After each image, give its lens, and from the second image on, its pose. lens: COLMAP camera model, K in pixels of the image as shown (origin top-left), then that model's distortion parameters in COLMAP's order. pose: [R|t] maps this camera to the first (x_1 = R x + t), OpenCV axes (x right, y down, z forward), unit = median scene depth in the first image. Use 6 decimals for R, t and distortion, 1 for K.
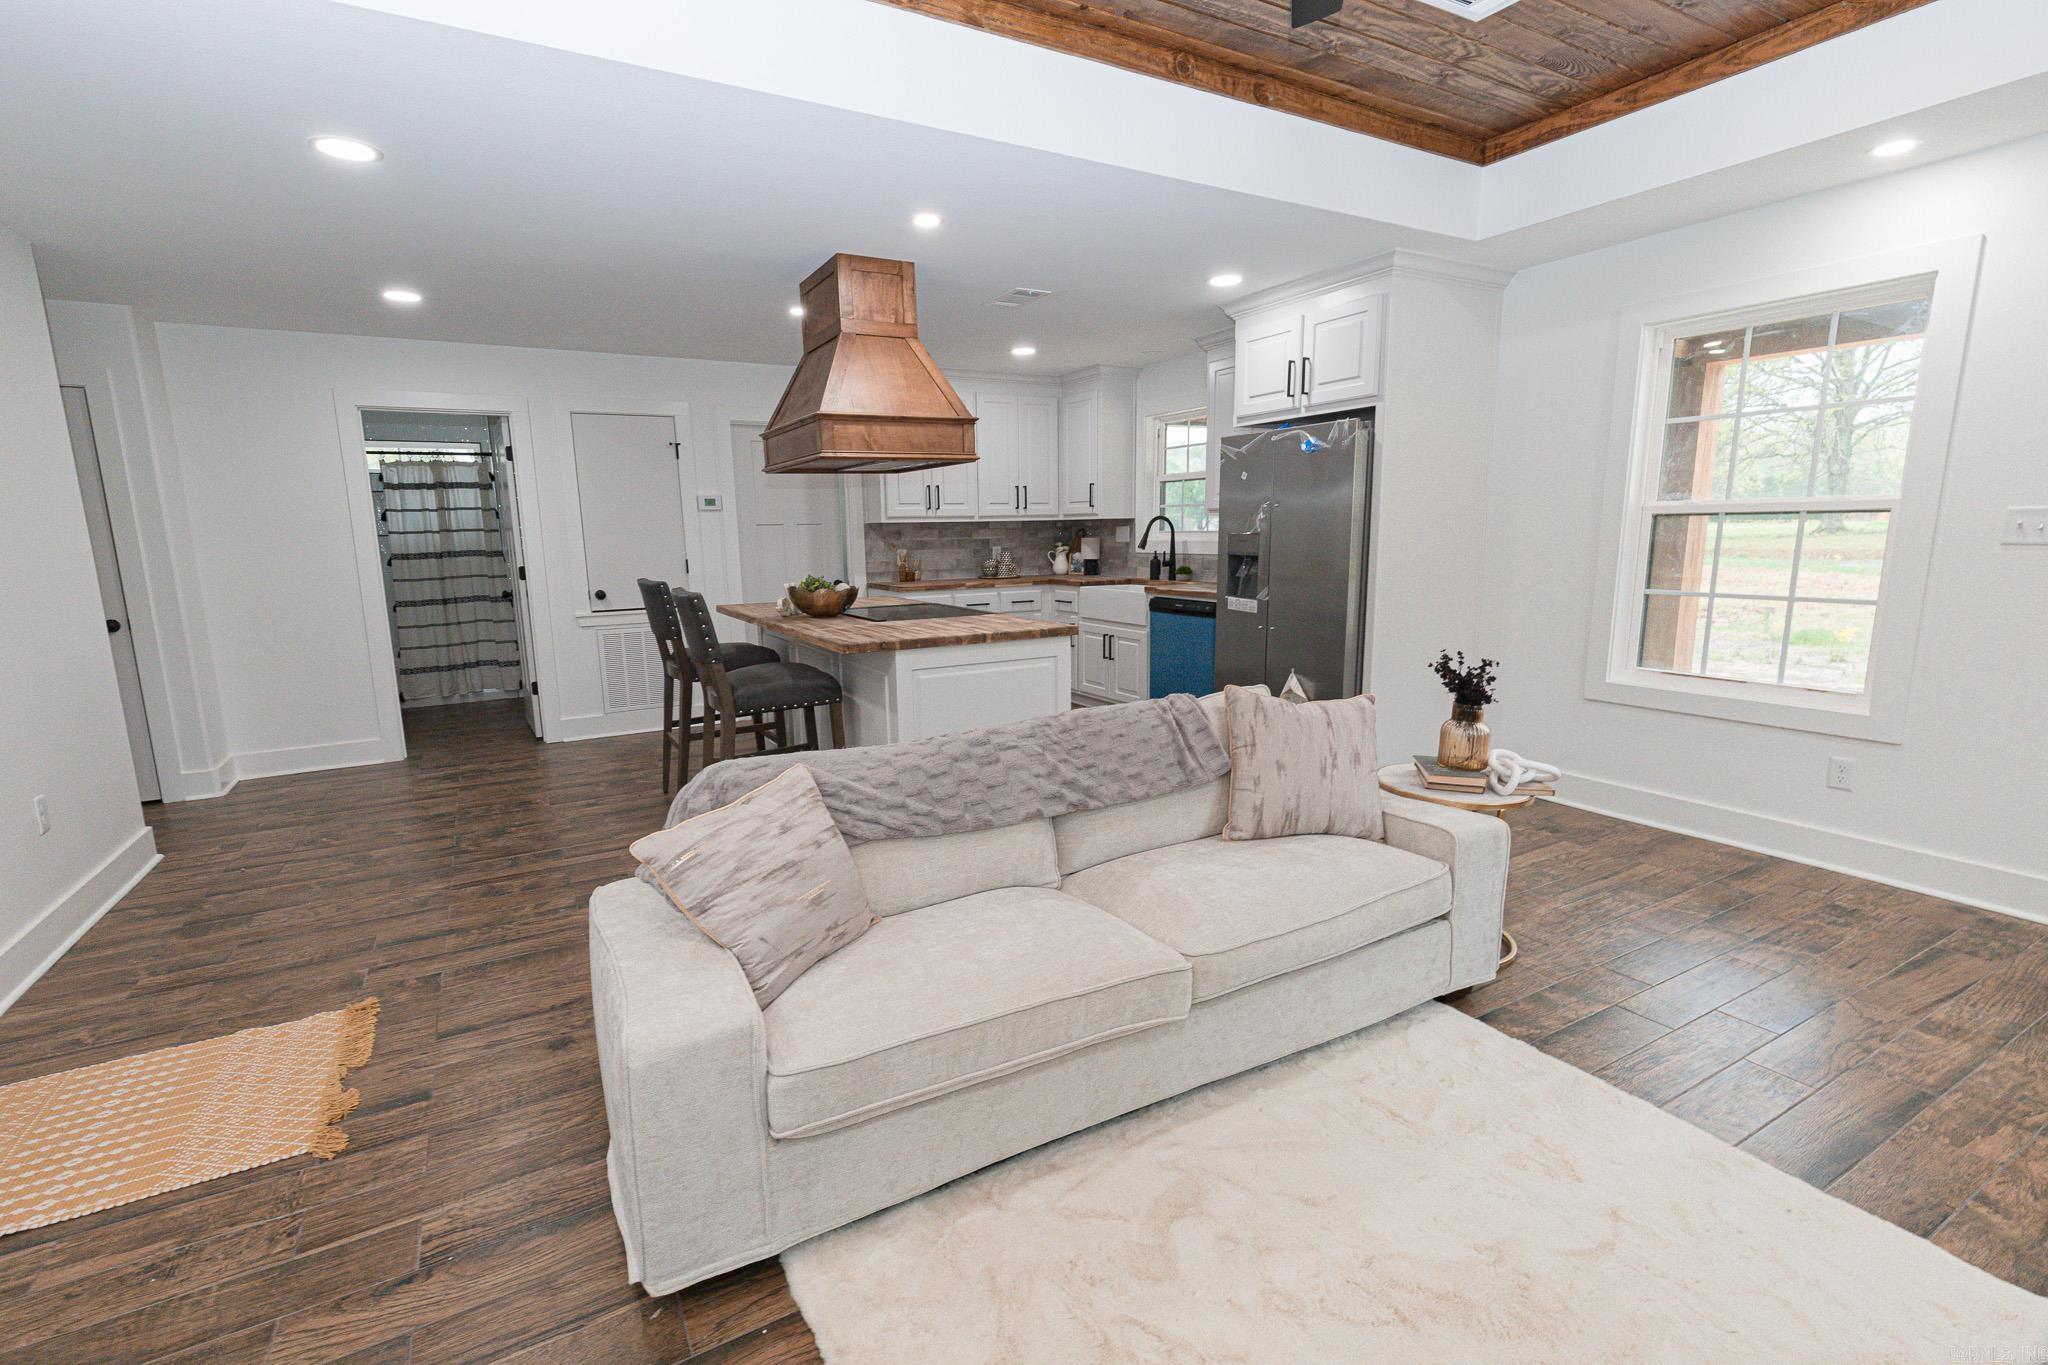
lens RADIAL K [[917.7, 0, 1012.1], [0, 917.7, 692.1], [0, 0, 1]] dist [0.002344, 0.000335]
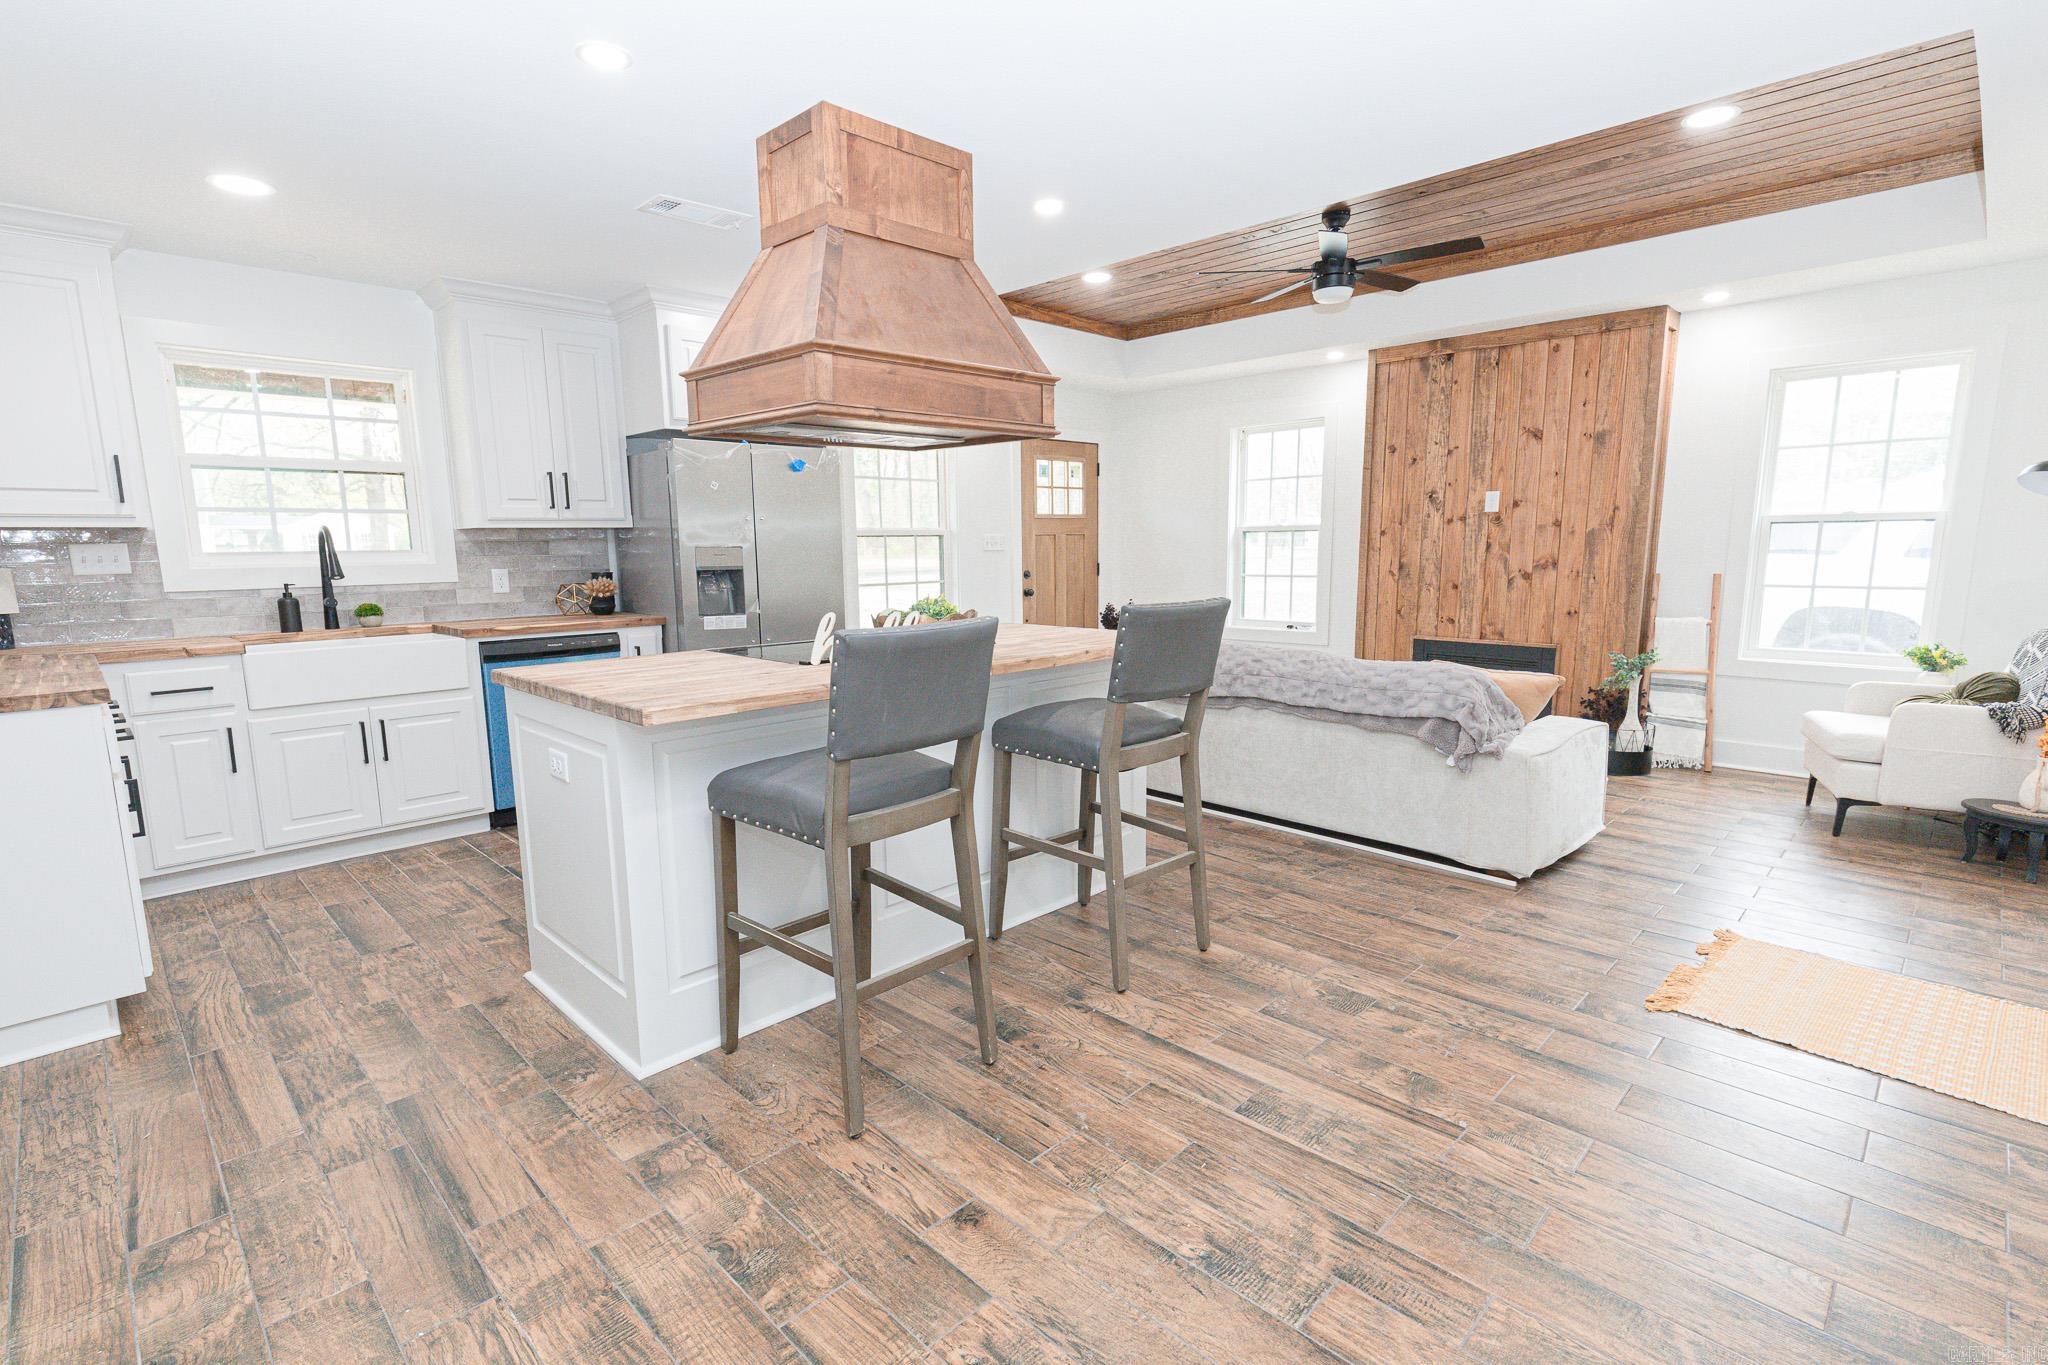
lens RADIAL K [[956.1, 0, 1008.1], [0, 956.1, 688.6], [0, 0, 1]] dist [0.000918, -0.000582]
pose [[-0.257346, -0.126342, 0.958024, -0.825528], [0.189103, 0.965662, 0.178147, -0.160285], [-0.947635, 0.227011, -0.224618, 1.032643]]
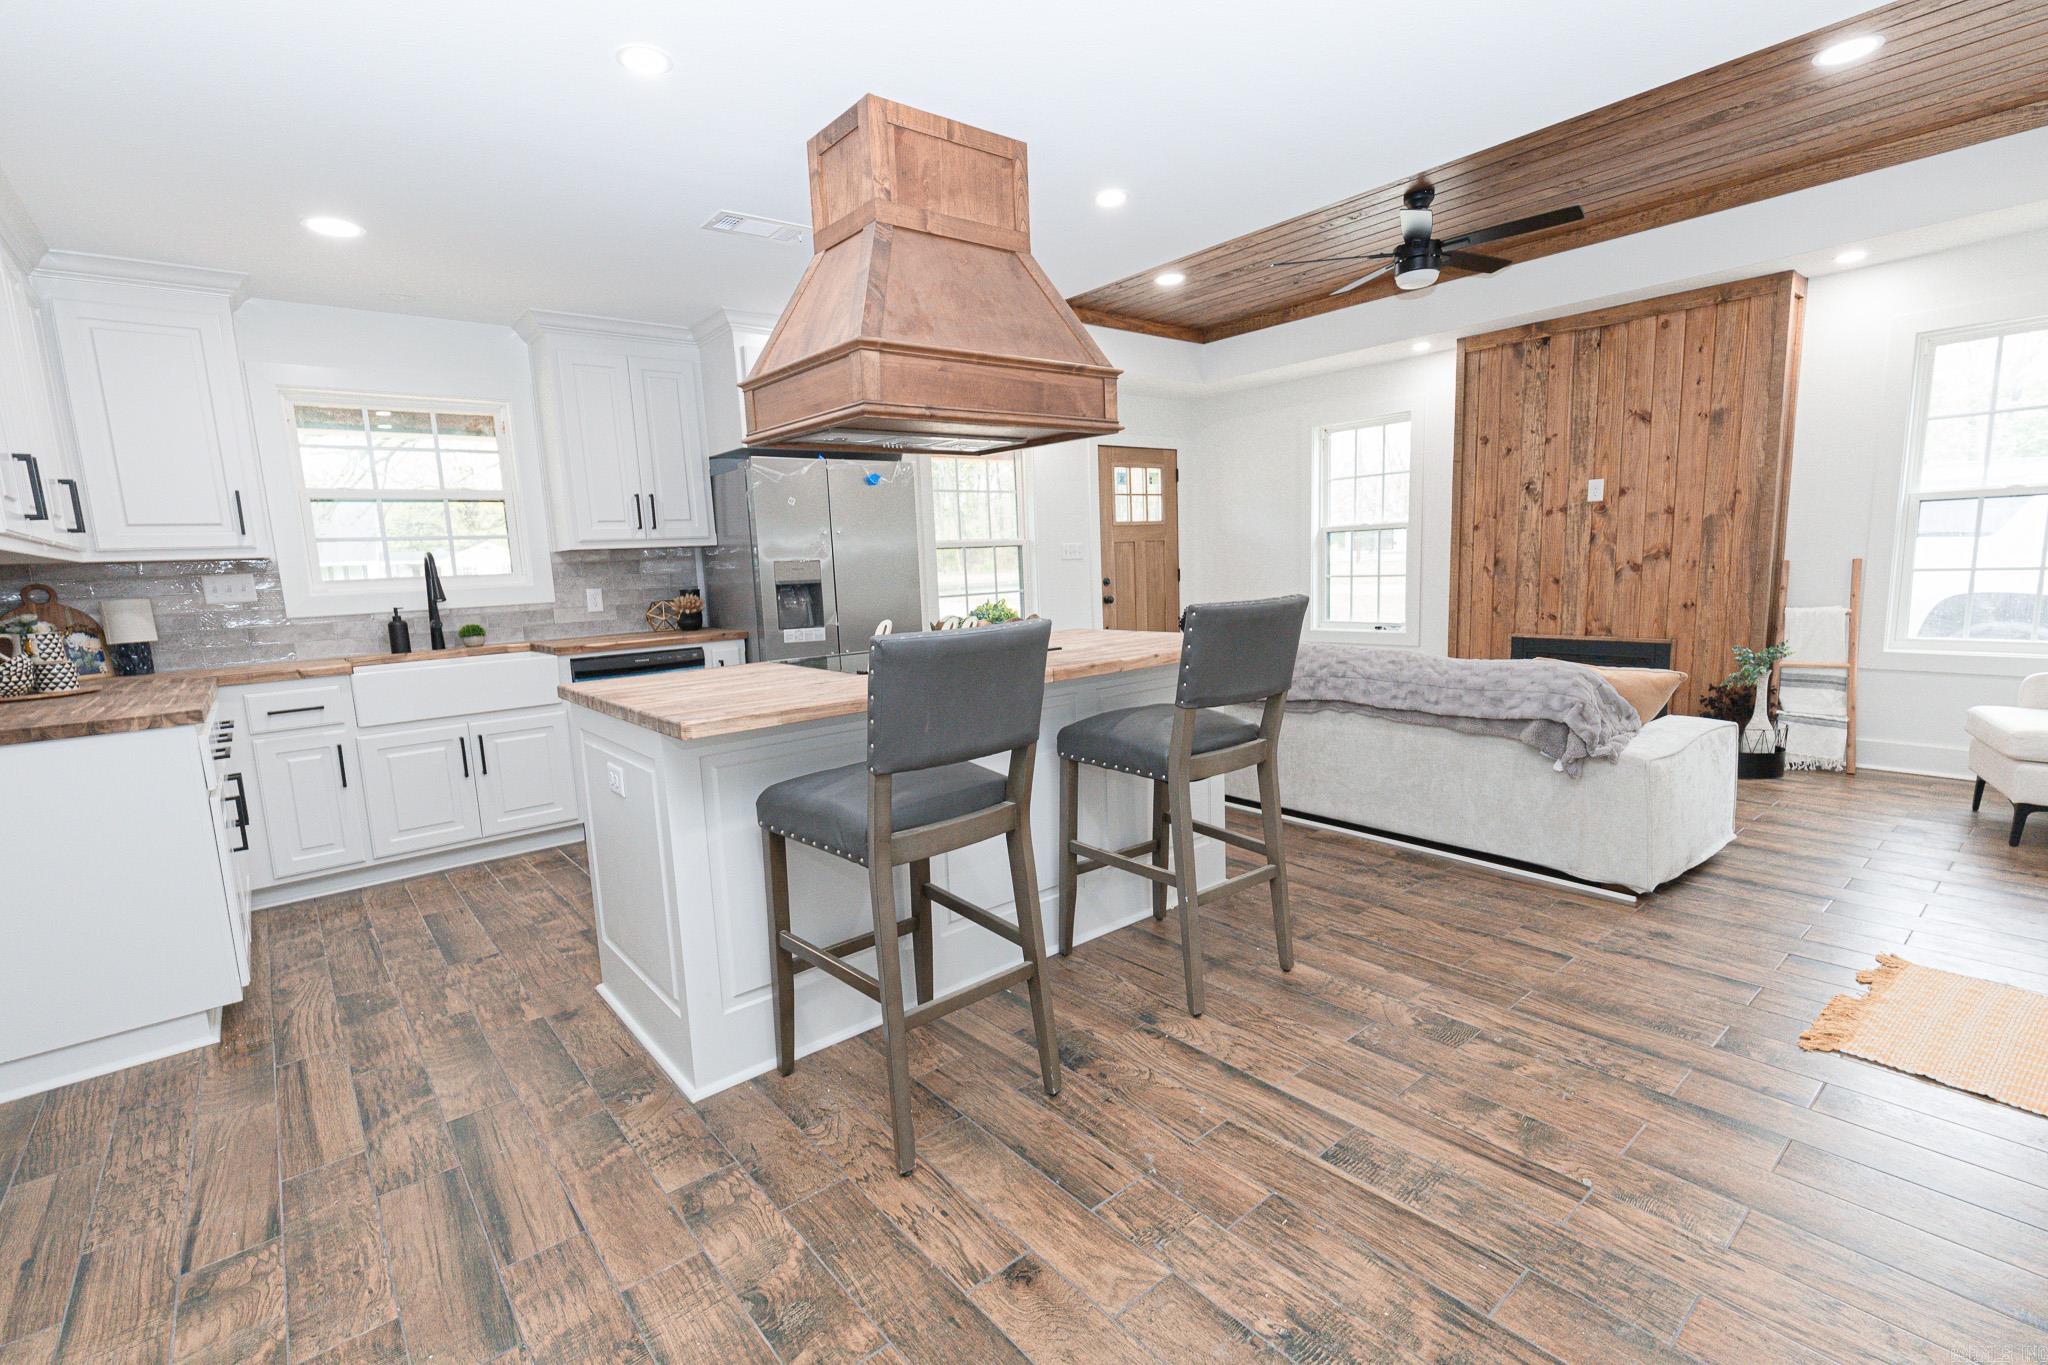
lens RADIAL K [[917.7, 0, 1012.1], [0, 917.7, 692.1], [0, 0, 1]] dist [0.002344, 0.000335]
pose [[-0.166717, -0.117957, 0.978924, -0.782740], [0.220820, 0.963134, 0.153661, -0.147567], [-0.960960, 0.241783, -0.134524, 1.005221]]
